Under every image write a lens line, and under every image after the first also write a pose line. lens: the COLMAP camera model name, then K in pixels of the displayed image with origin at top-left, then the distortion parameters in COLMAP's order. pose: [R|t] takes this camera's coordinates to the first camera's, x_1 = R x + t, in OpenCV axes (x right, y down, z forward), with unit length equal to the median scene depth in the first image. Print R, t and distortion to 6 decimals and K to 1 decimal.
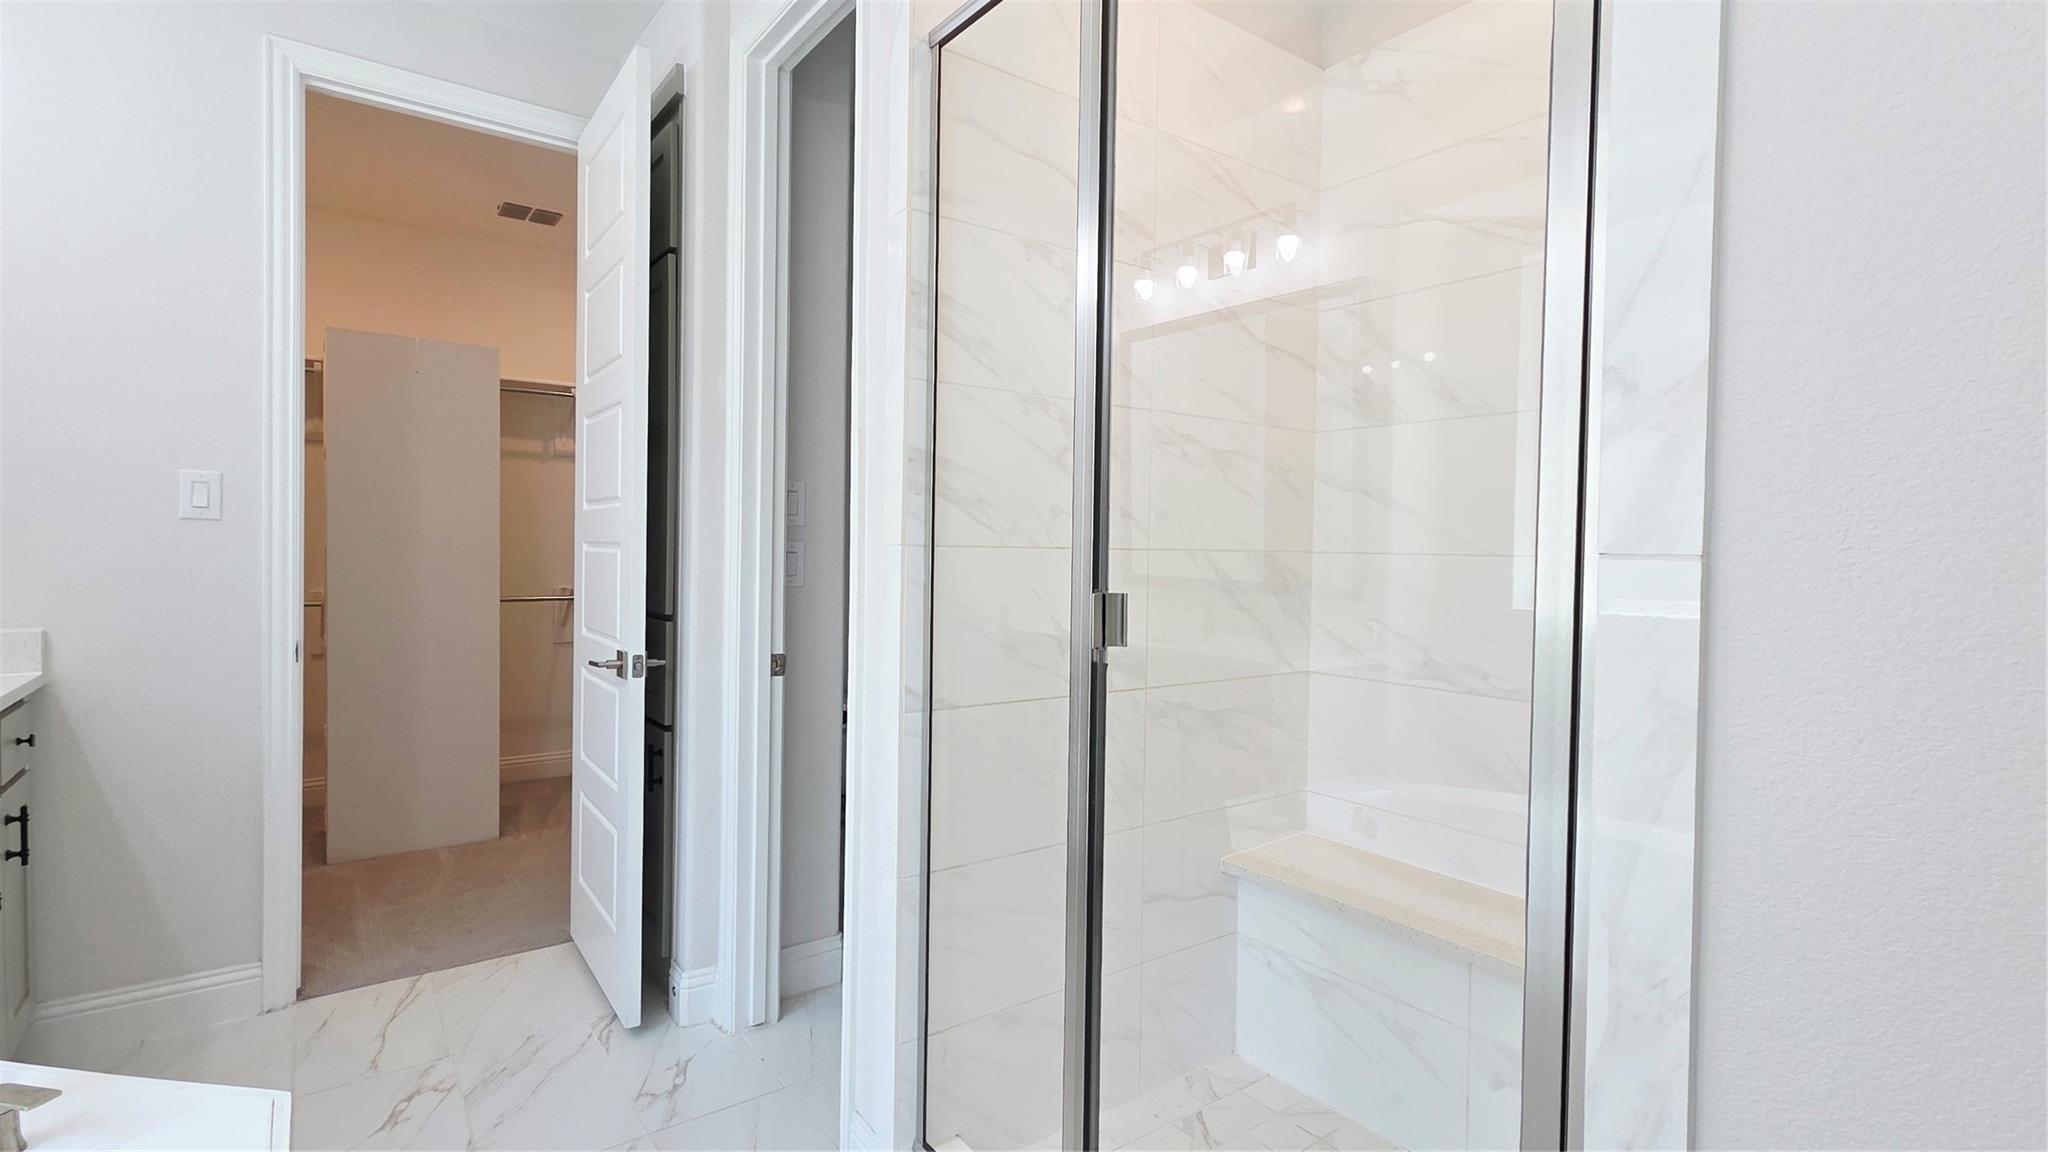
lens RADIAL K [[962.0, 0, 1038.4], [0, 962.0, 561.9], [0, 0, 1]] dist [0.001087, -0.000337]
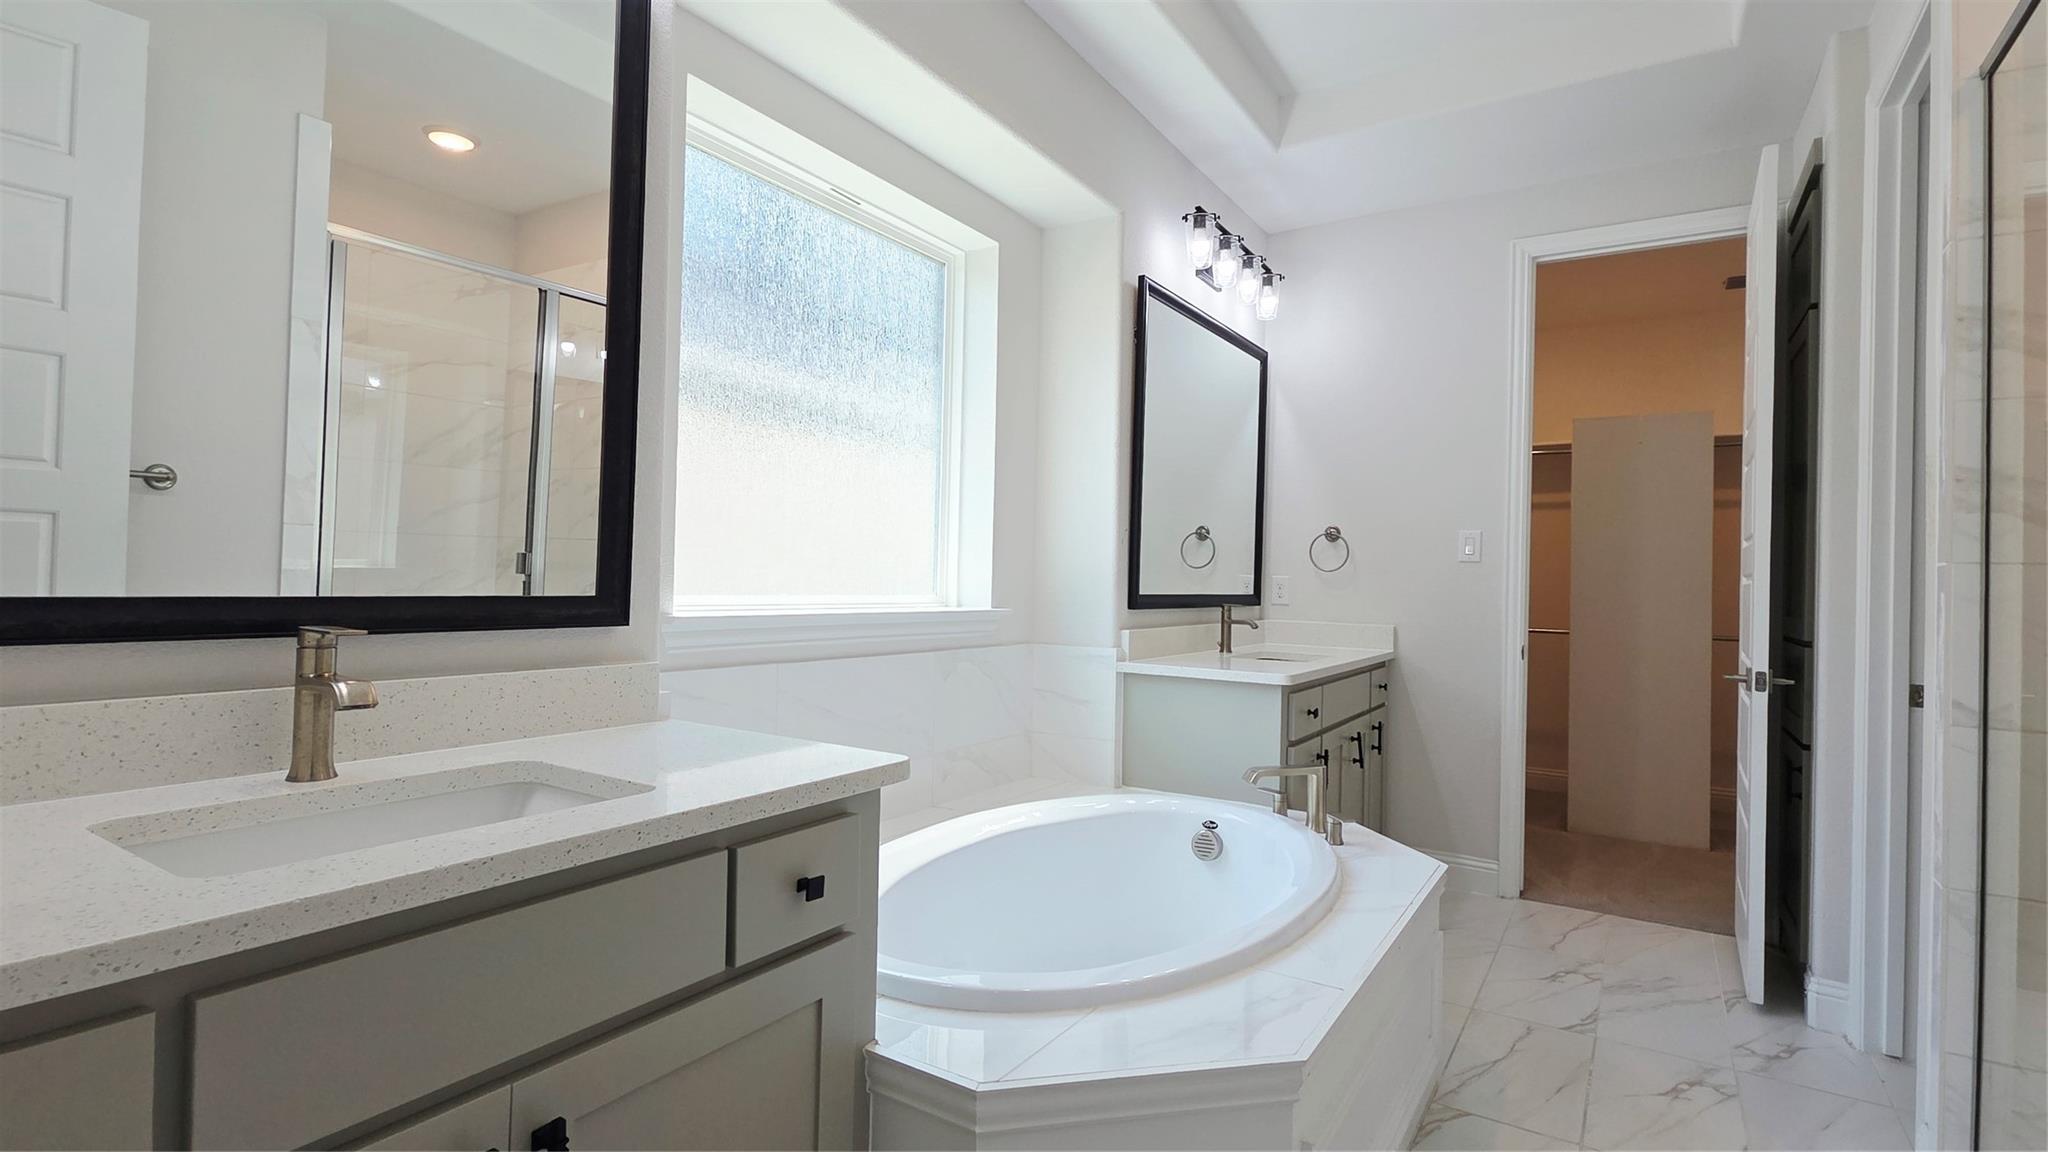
lens RADIAL K [[962.0, 0, 1038.4], [0, 962.0, 561.9], [0, 0, 1]] dist [0.001087, -0.000337]
pose [[0.348700, -0.023386, -0.936942, 0.343806], [-0.036359, 0.998599, -0.038456, 0.040339], [0.936529, 0.047476, 0.347361, -0.196413]]
